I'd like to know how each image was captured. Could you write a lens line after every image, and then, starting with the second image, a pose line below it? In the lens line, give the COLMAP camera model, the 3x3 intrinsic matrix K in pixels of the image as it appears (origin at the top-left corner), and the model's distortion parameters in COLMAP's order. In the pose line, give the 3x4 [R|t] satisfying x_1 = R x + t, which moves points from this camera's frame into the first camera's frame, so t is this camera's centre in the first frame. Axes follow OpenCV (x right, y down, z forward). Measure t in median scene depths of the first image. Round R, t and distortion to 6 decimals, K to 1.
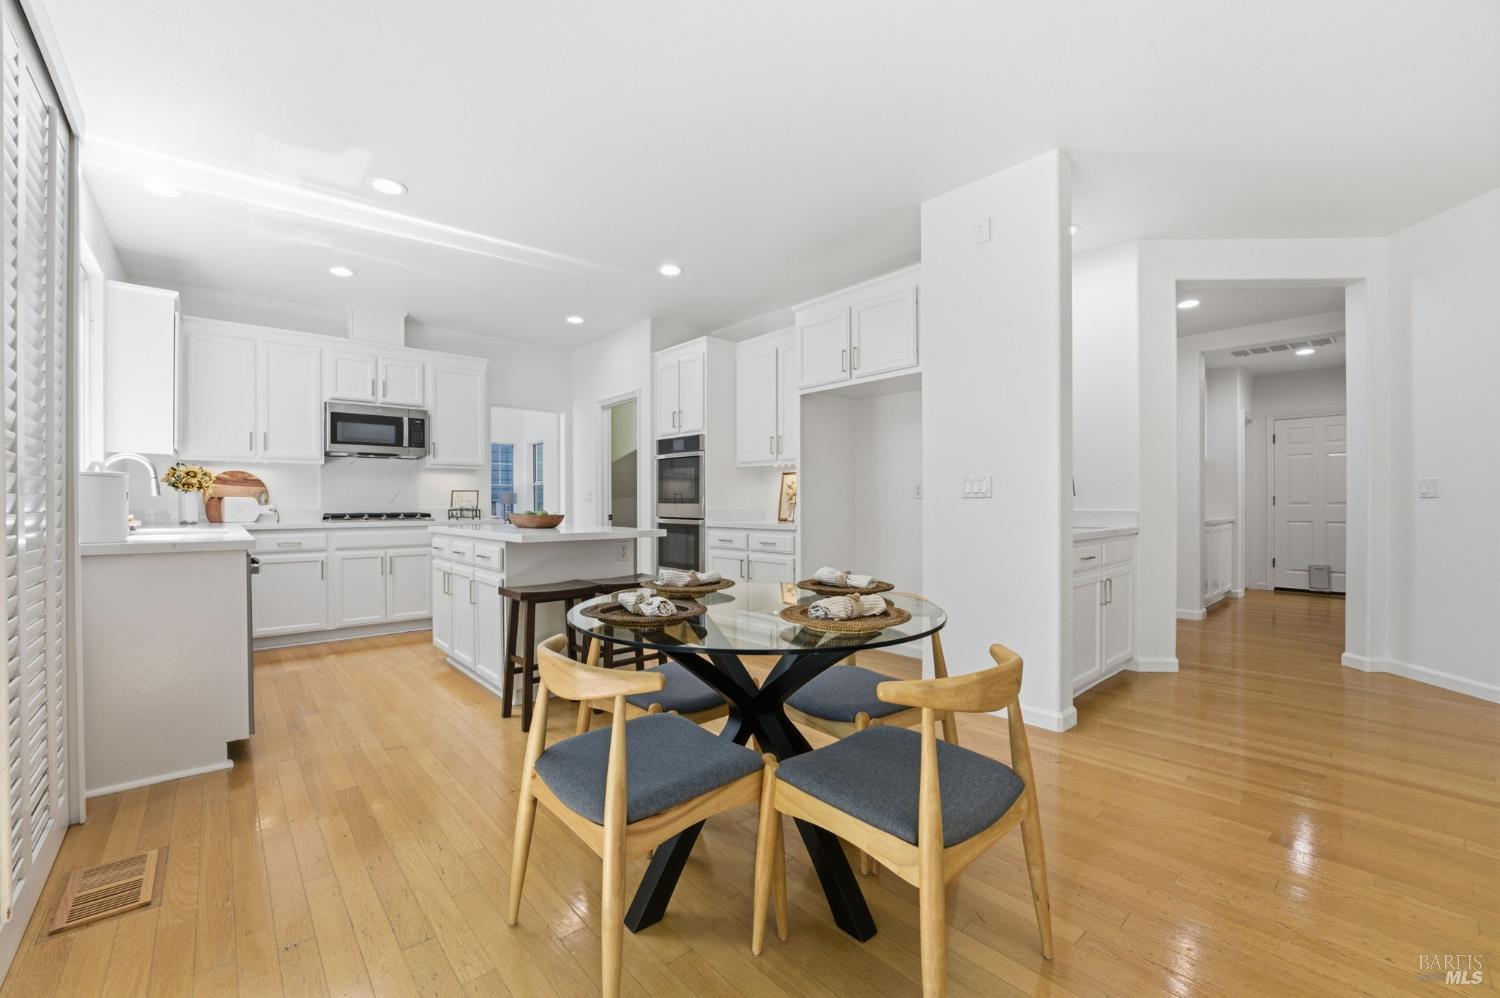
lens RADIAL K [[624.4, 0, 742.5], [0, 624.4, 505.7], [0, 0, 1]] dist [-0.020020, 0.001604]
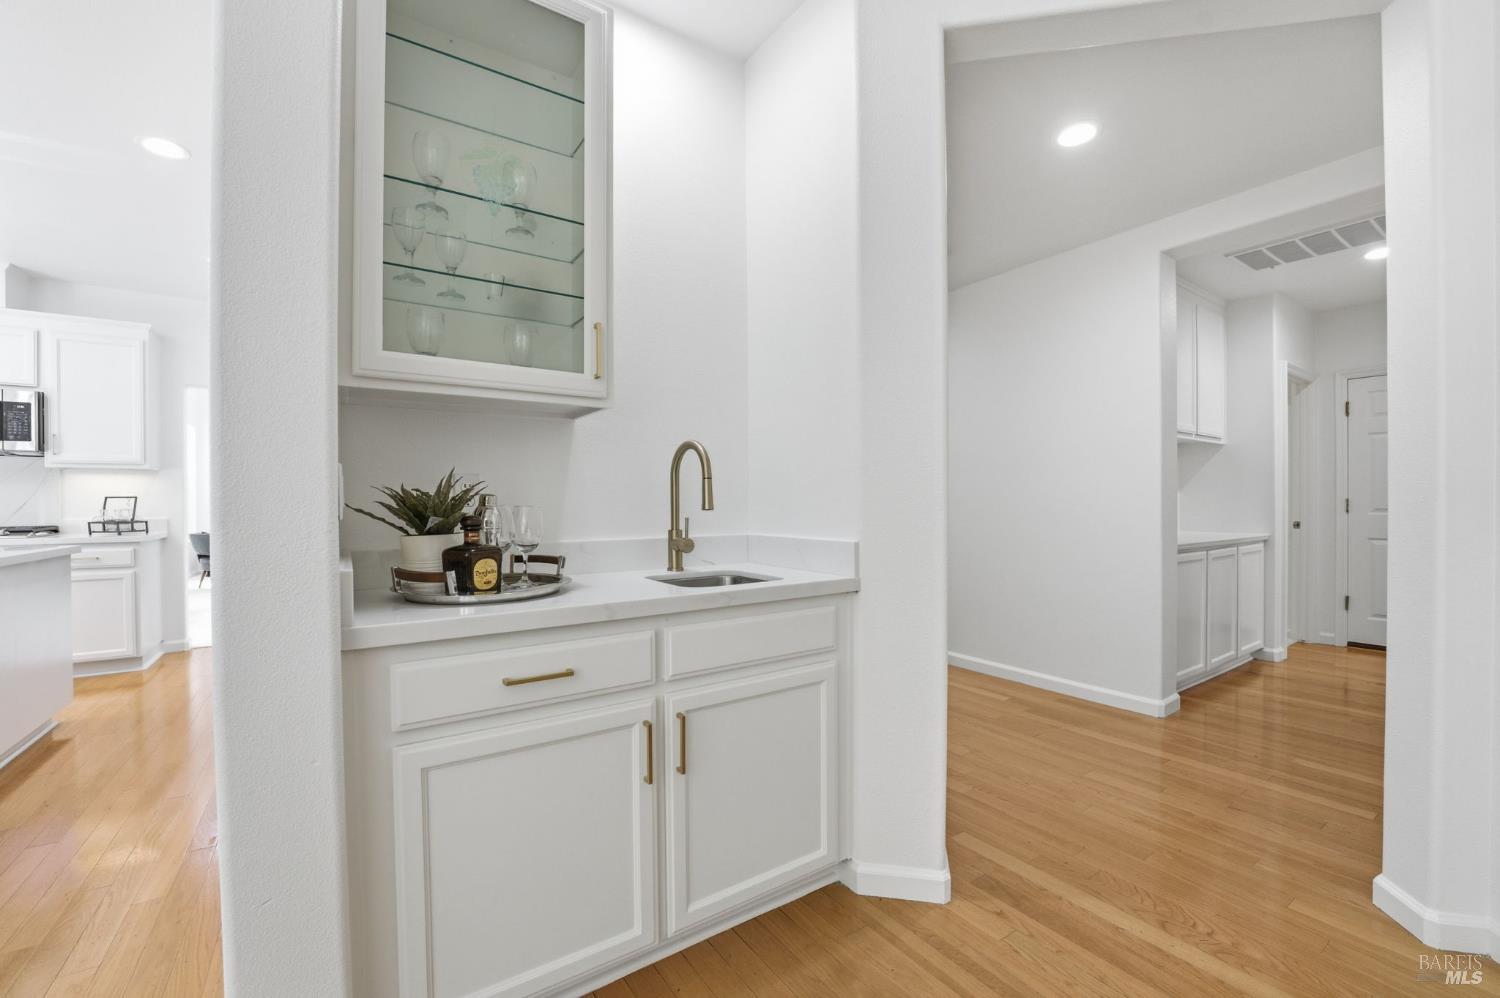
lens RADIAL K [[624.4, 0, 739.9], [0, 624.4, 505.7], [0, 0, 1]] dist [-0.020020, 0.001604]
pose [[0.990237, -0.002010, -0.139377, 0.478852], [0.002268, 0.999996, 0.001695, -0.014472], [0.139373, -0.001995, 0.990238, 0.414631]]
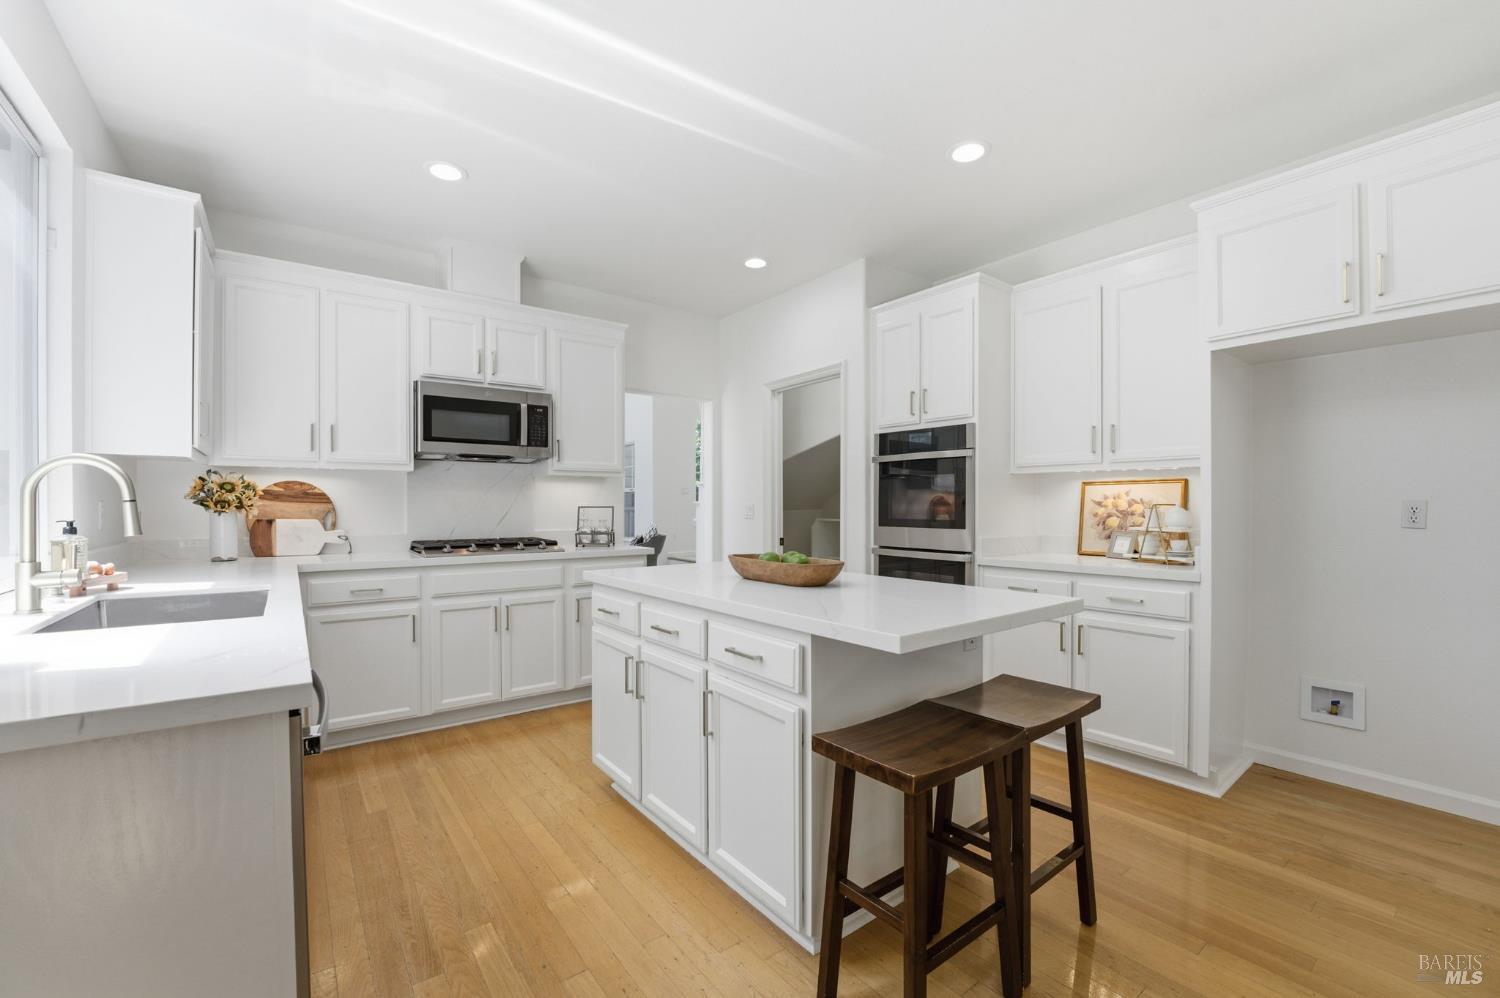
lens RADIAL K [[624.4, 0, 740.8], [0, 624.4, 508.9], [0, 0, 1]] dist [-0.020020, 0.001604]
pose [[0.997259, 0.001312, -0.073980, -0.257866], [-0.001293, 0.999999, 0.000307, -0.025103], [0.073981, -0.000211, 0.997260, 0.331753]]
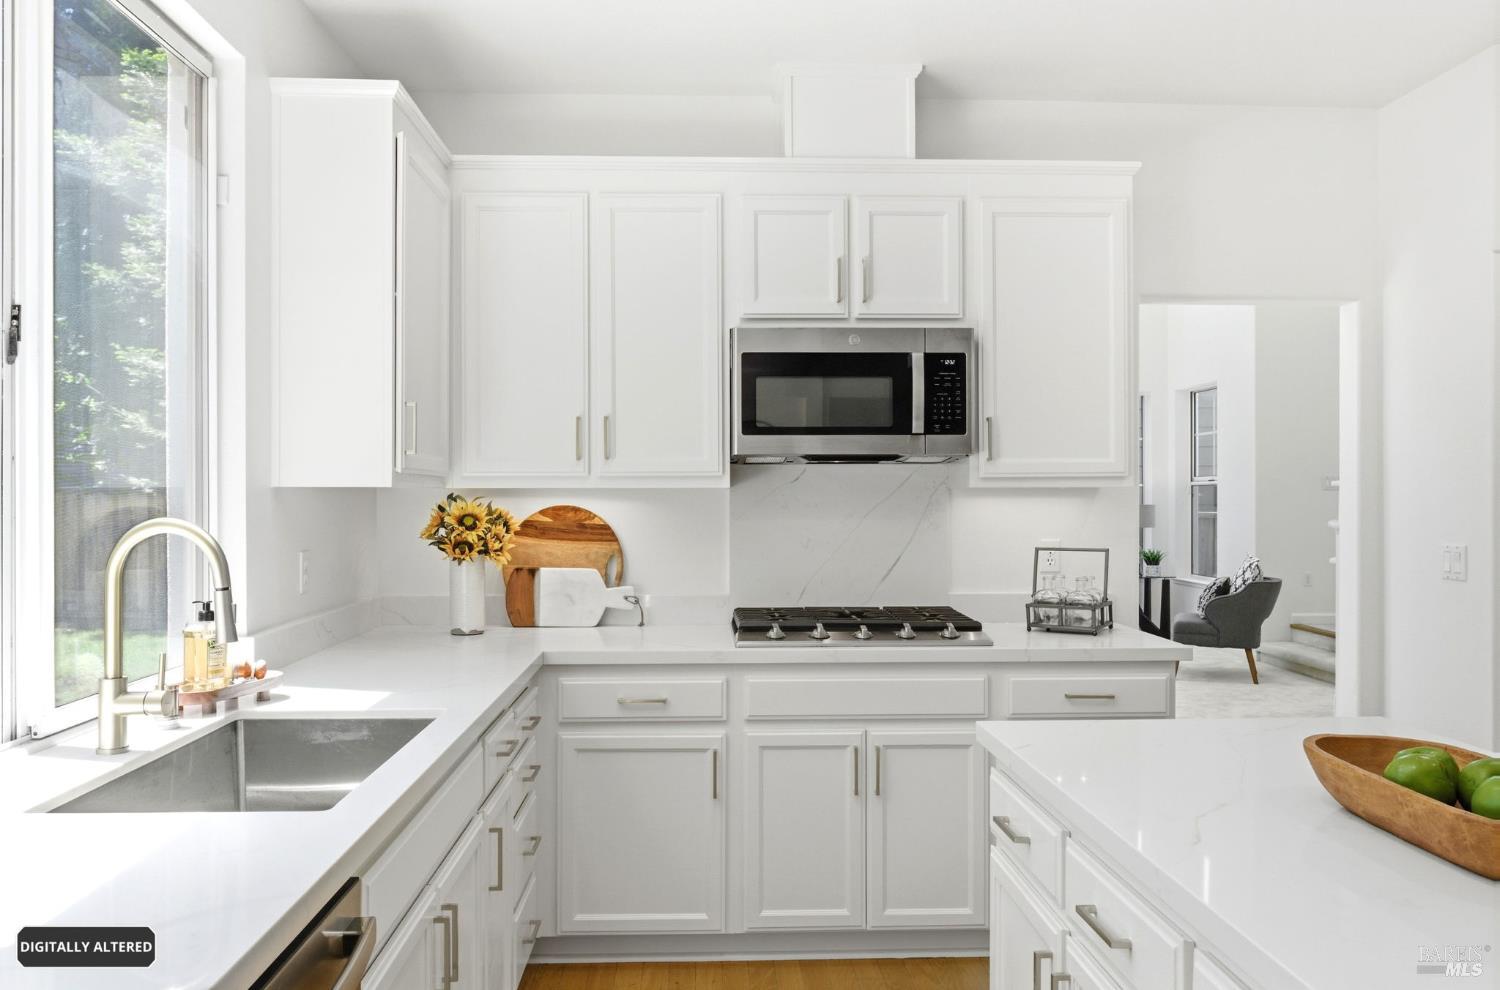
lens RADIAL K [[1128.2, 0, 735.6], [0, 1128.2, 494.6], [0, 0, 1]] dist [0.005585, -0.008960]
pose [[0.780929, 0.000974, -0.624619, -0.225506], [-0.002165, 0.999997, -0.001148, -0.061424], [0.624616, 0.002248, 0.780929, 0.441042]]
